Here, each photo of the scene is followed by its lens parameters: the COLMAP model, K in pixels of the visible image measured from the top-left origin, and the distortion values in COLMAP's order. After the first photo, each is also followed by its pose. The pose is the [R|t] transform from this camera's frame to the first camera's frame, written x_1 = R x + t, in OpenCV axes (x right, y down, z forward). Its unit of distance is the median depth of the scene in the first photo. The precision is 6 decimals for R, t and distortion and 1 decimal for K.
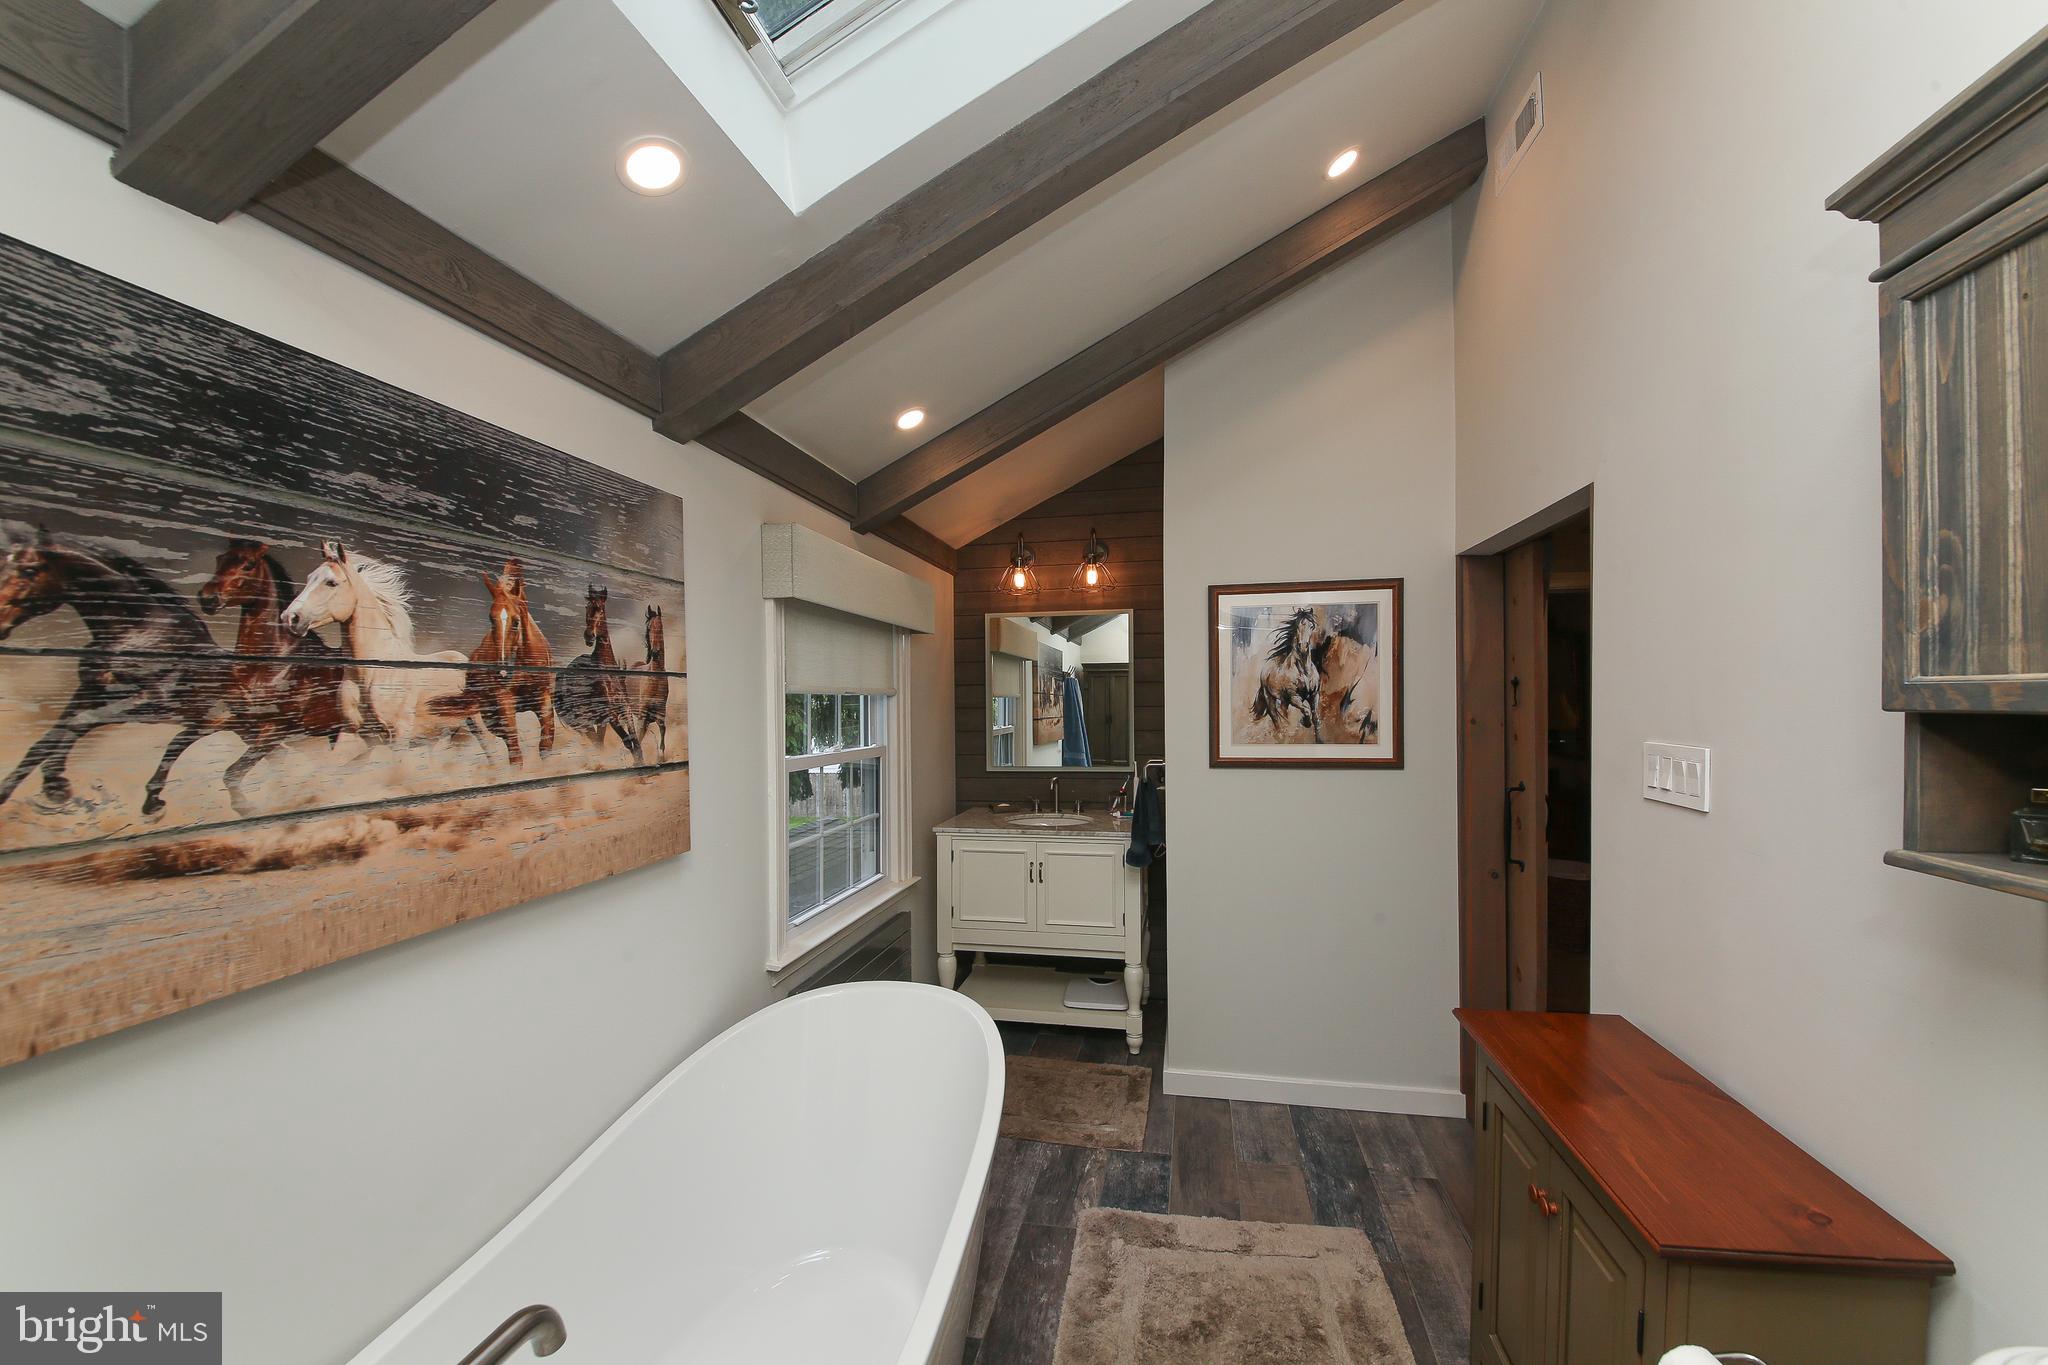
lens RADIAL K [[824.8, 0, 1024.0], [0, 824.8, 682.5], [0, 0, 1]] dist [-0.027890, 0.000010]
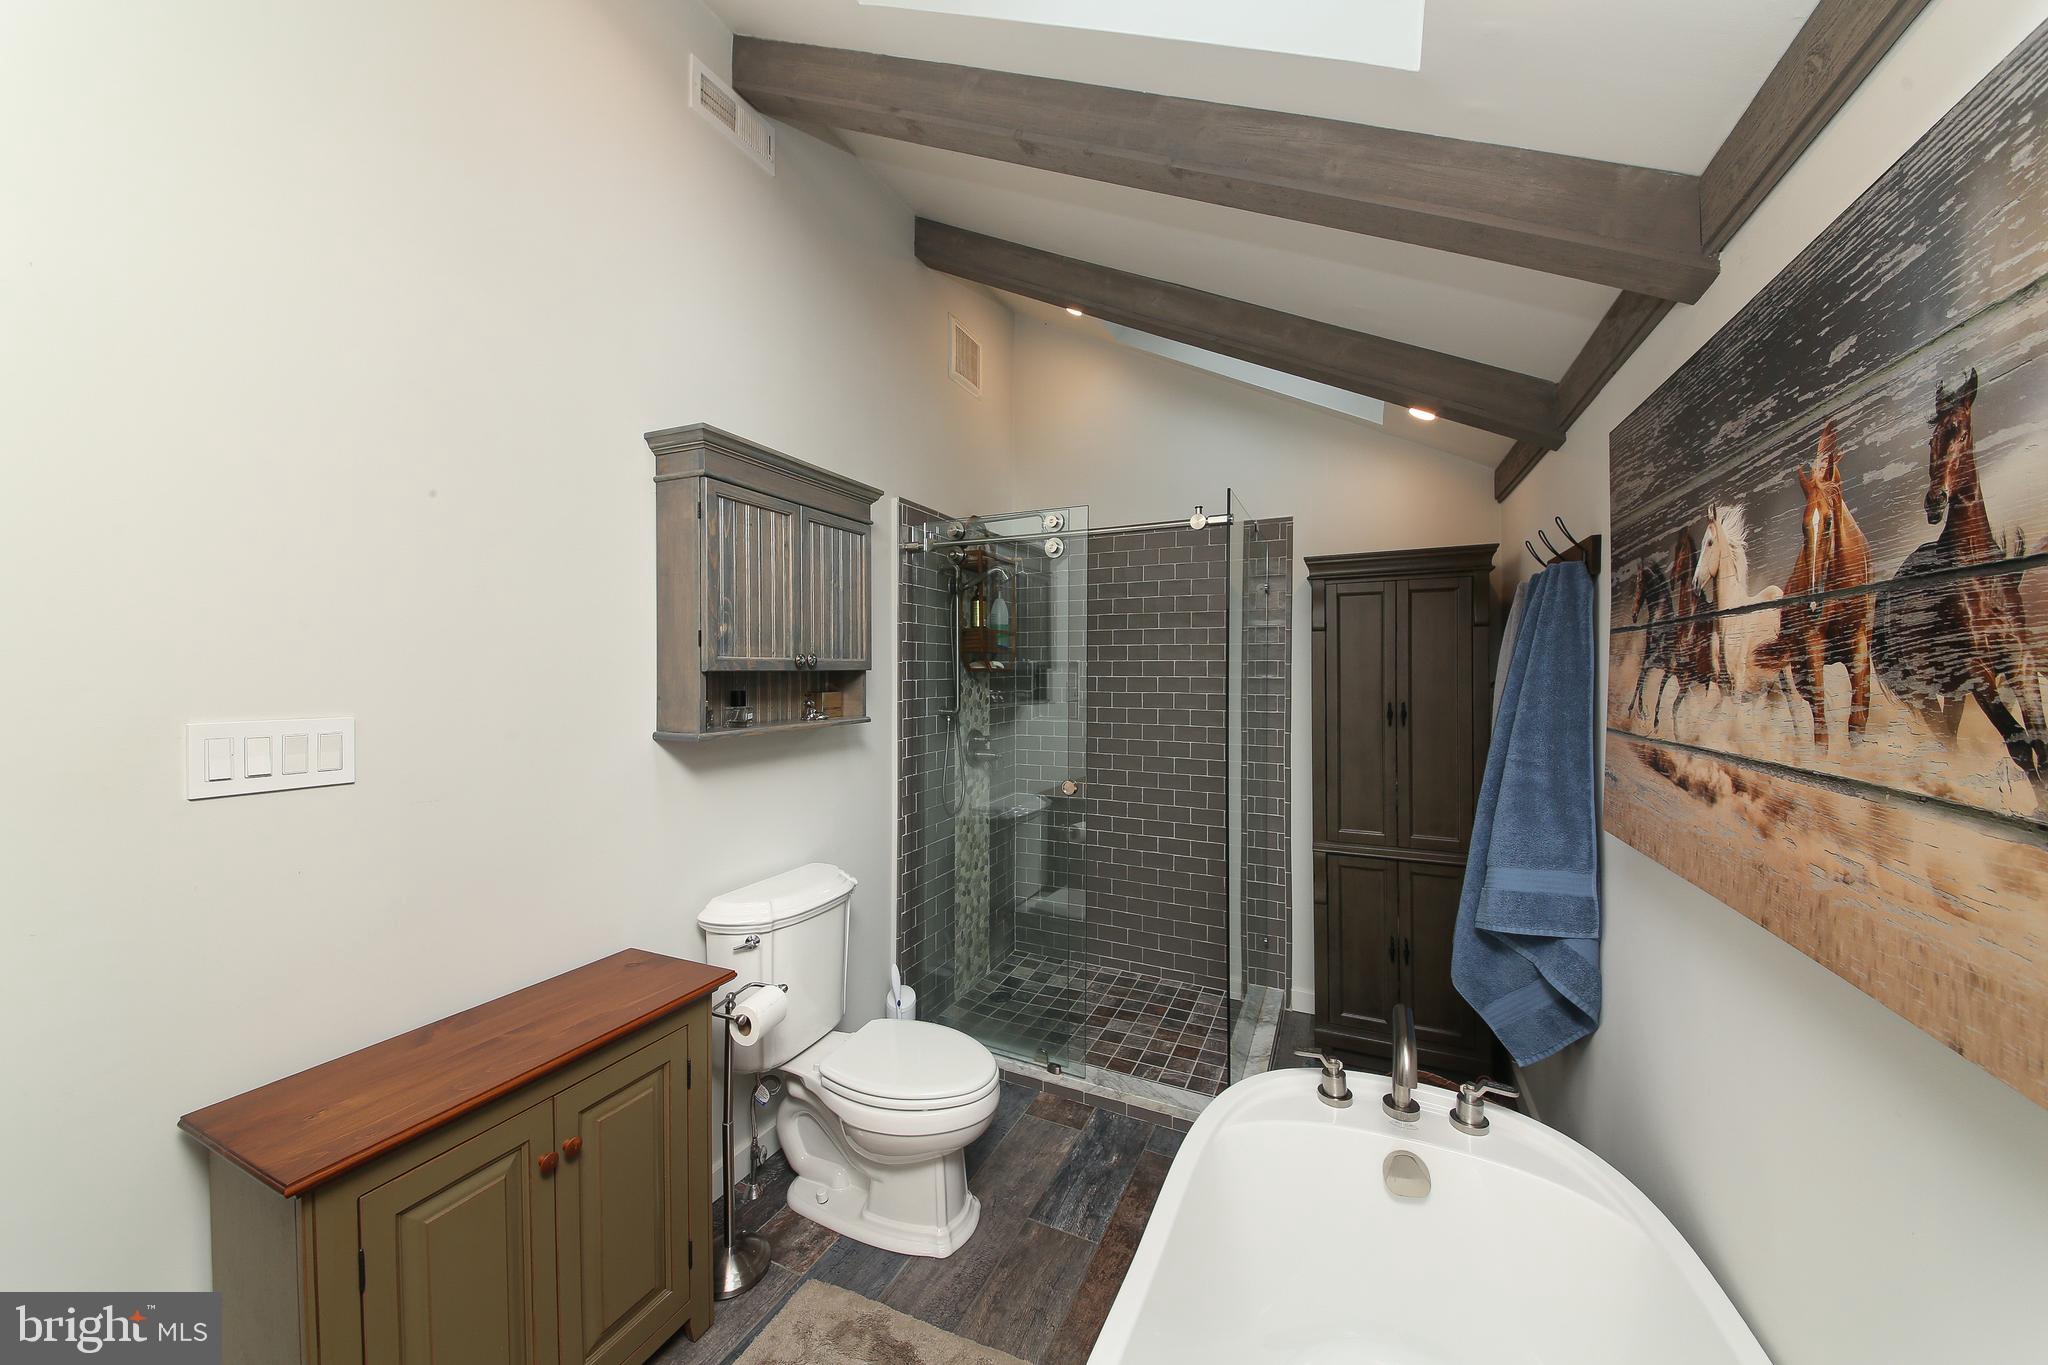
lens RADIAL K [[712.9, 0, 1024.0], [0, 712.9, 682.5], [0, 0, 1]] dist [-0.000206, 0.000004]
pose [[-0.975579, 0.008083, 0.219501, -0.130707], [0.007424, 0.999965, -0.003828, 0.047609], [-0.219525, -0.002105, -0.975605, 1.665254]]
